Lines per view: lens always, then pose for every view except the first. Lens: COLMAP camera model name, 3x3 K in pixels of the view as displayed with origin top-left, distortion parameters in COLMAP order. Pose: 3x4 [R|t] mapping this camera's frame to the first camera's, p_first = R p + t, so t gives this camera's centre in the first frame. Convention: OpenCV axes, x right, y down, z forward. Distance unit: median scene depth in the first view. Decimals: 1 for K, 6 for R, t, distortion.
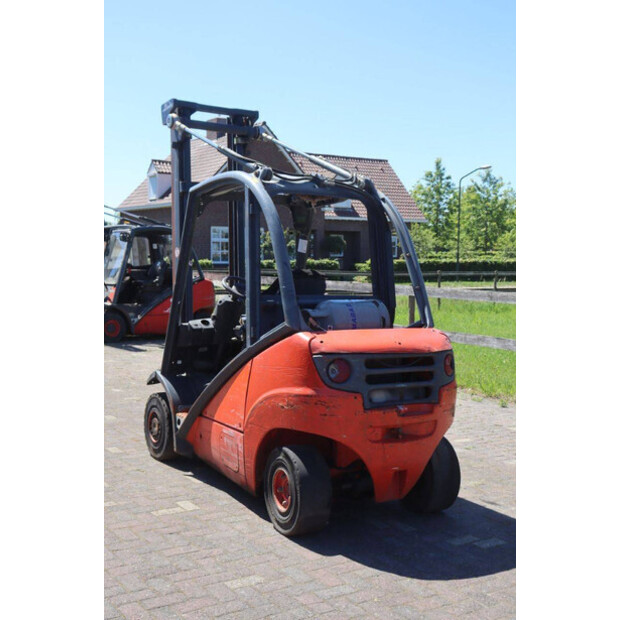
lens RADIAL K [[784.1, 0, 311.1], [0, 784.1, 315.5], [0, 0, 1]] dist [0.050297, 0.000000]
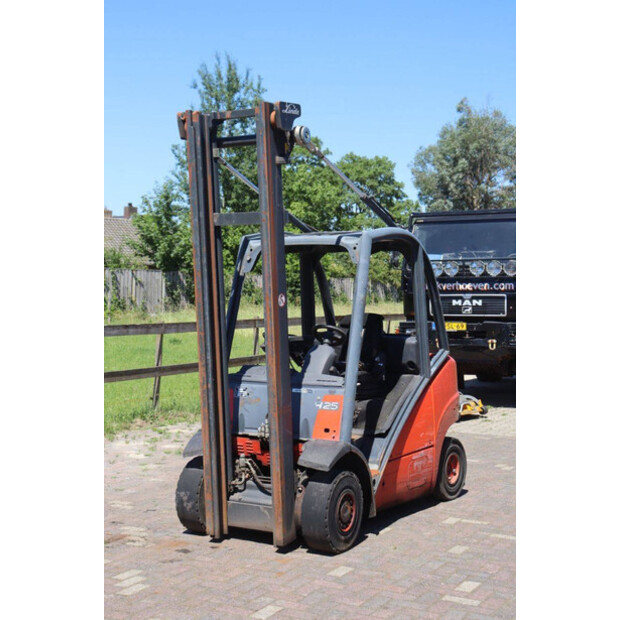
lens RADIAL K [[954.5, 0, 308.6], [0, 954.5, 310.6], [0, 0, 1]] dist [0.146491, 0.000000]
pose [[-0.458963, -0.045324, 0.887298, -1.292414], [0.035019, 0.996999, 0.069042, -0.170736], [-0.887765, 0.062760, -0.455999, 1.795100]]
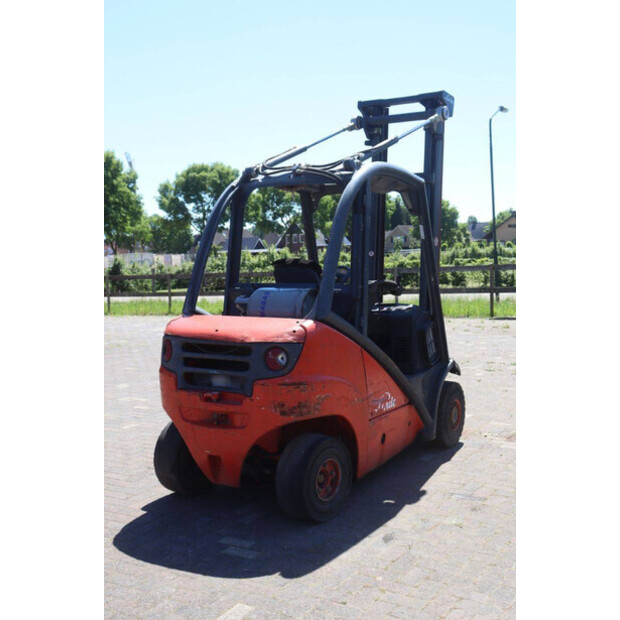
lens RADIAL K [[775.0, 0, 311.2], [0, 775.0, 309.7], [0, 0, 1]] dist [0.043543, 0.000000]
pose [[0.441157, 0.033167, -0.896817, 0.945743], [-0.030763, 0.999288, 0.021824, -0.014816], [0.896903, 0.017961, 0.441863, 0.594266]]
